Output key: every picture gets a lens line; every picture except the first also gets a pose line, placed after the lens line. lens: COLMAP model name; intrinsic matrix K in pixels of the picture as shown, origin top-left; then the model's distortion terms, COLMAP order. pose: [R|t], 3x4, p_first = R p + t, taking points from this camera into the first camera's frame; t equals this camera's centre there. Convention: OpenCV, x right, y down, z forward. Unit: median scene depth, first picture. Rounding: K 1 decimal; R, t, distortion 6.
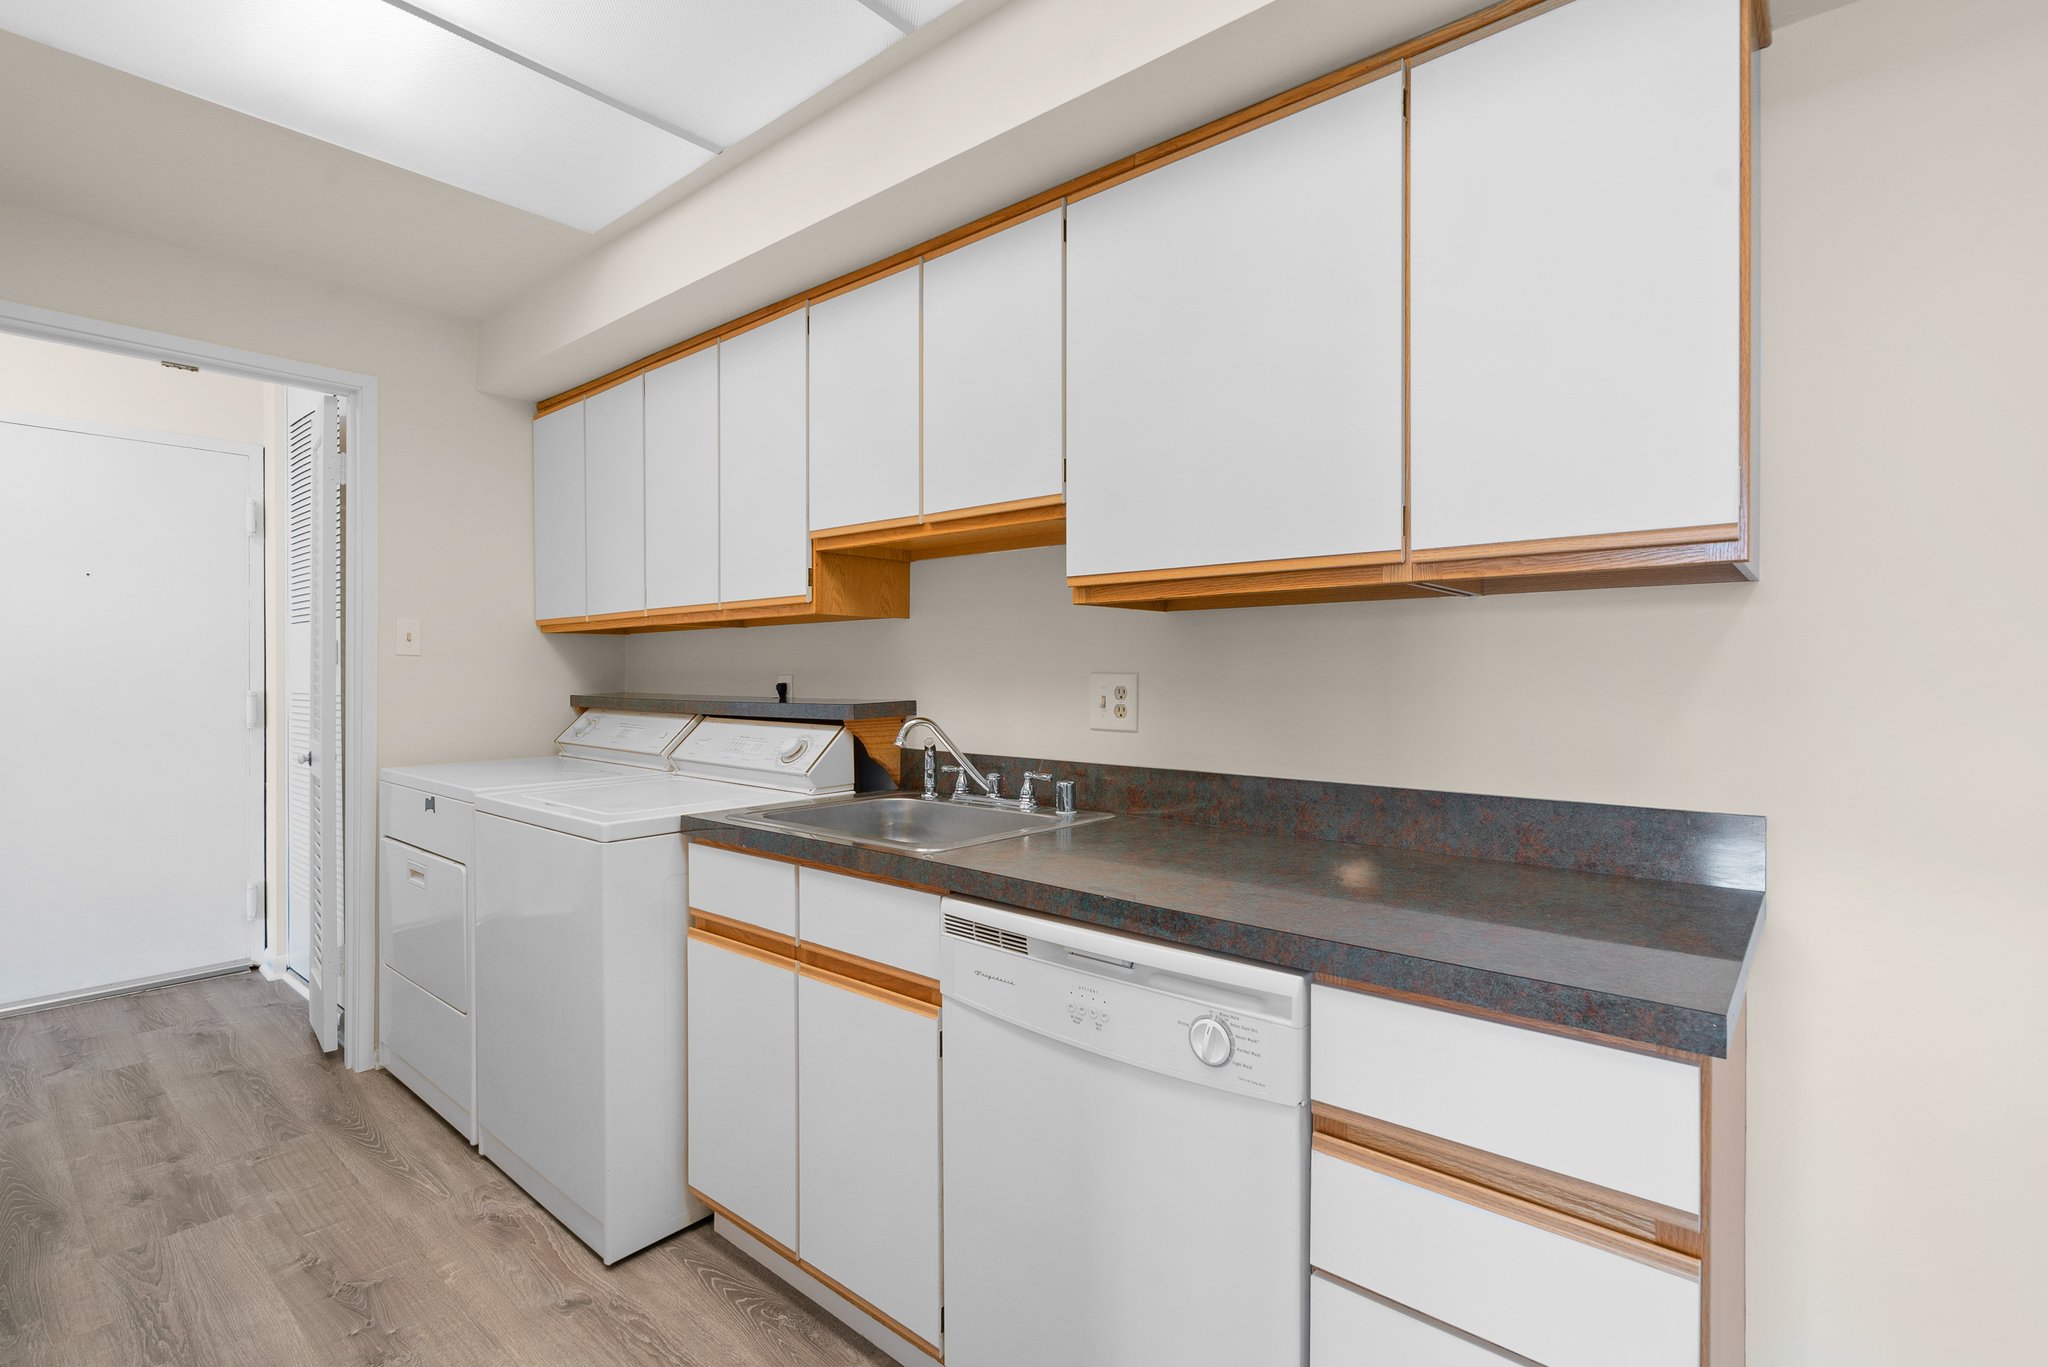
lens RADIAL K [[953.1, 0, 1030.8], [0, 953.1, 676.2], [0, 0, 1]] dist [-0.000980, 0.000197]
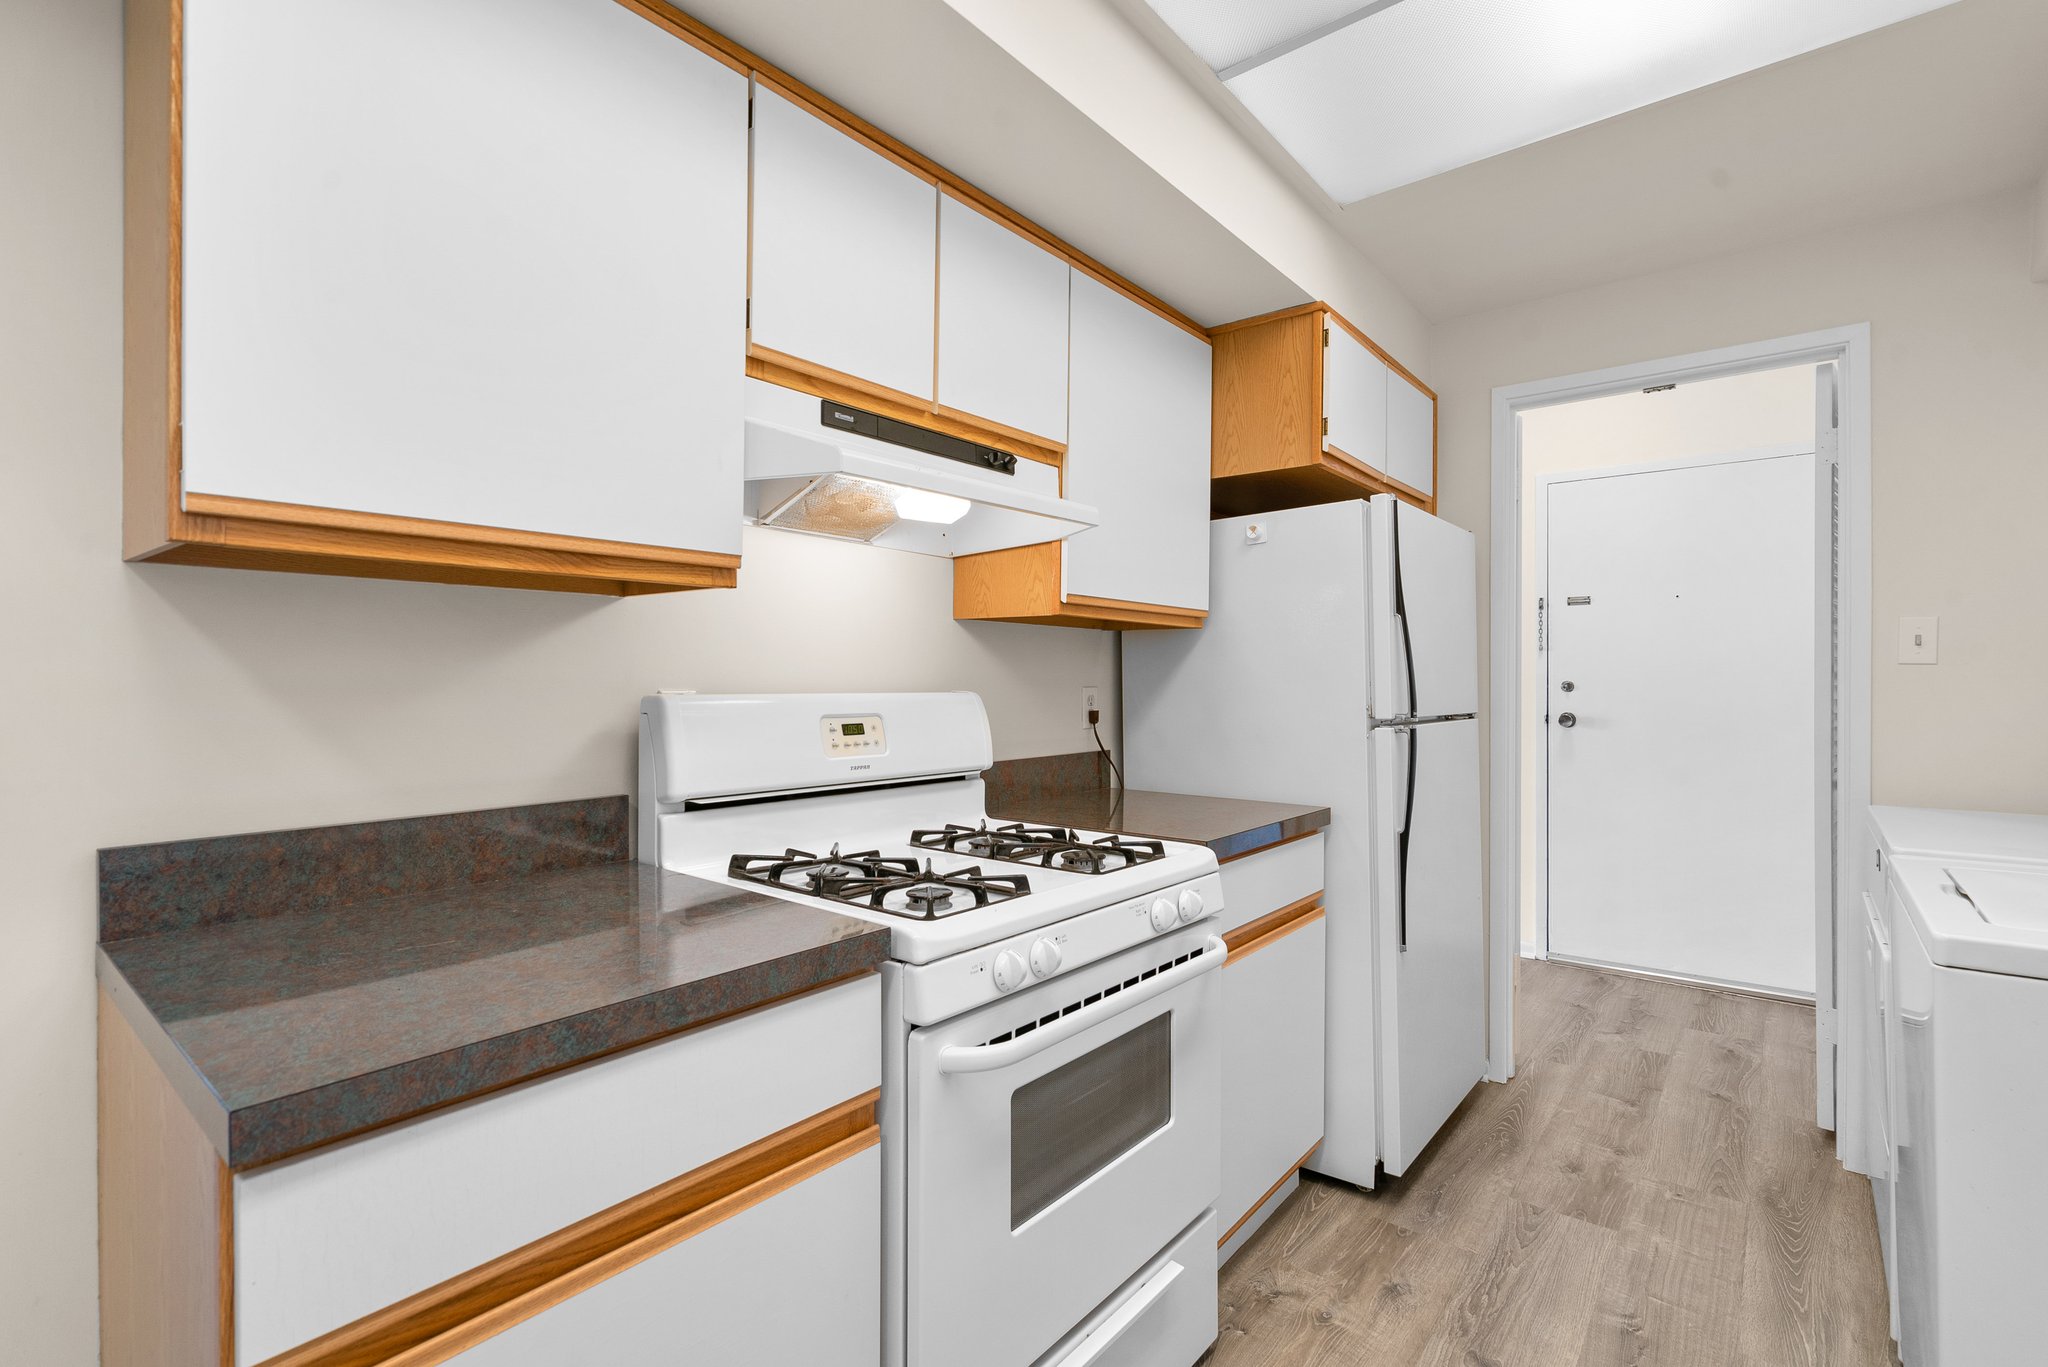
lens RADIAL K [[940.5, 0, 1029.8], [0, 940.5, 678.8], [0, 0, 1]] dist [-0.000748, 0.000391]
pose [[0.020674, -0.004273, -0.999777, 0.116883], [-0.006455, 0.999969, -0.004407, -0.002495], [0.999765, 0.006544, 0.020646, 0.325355]]
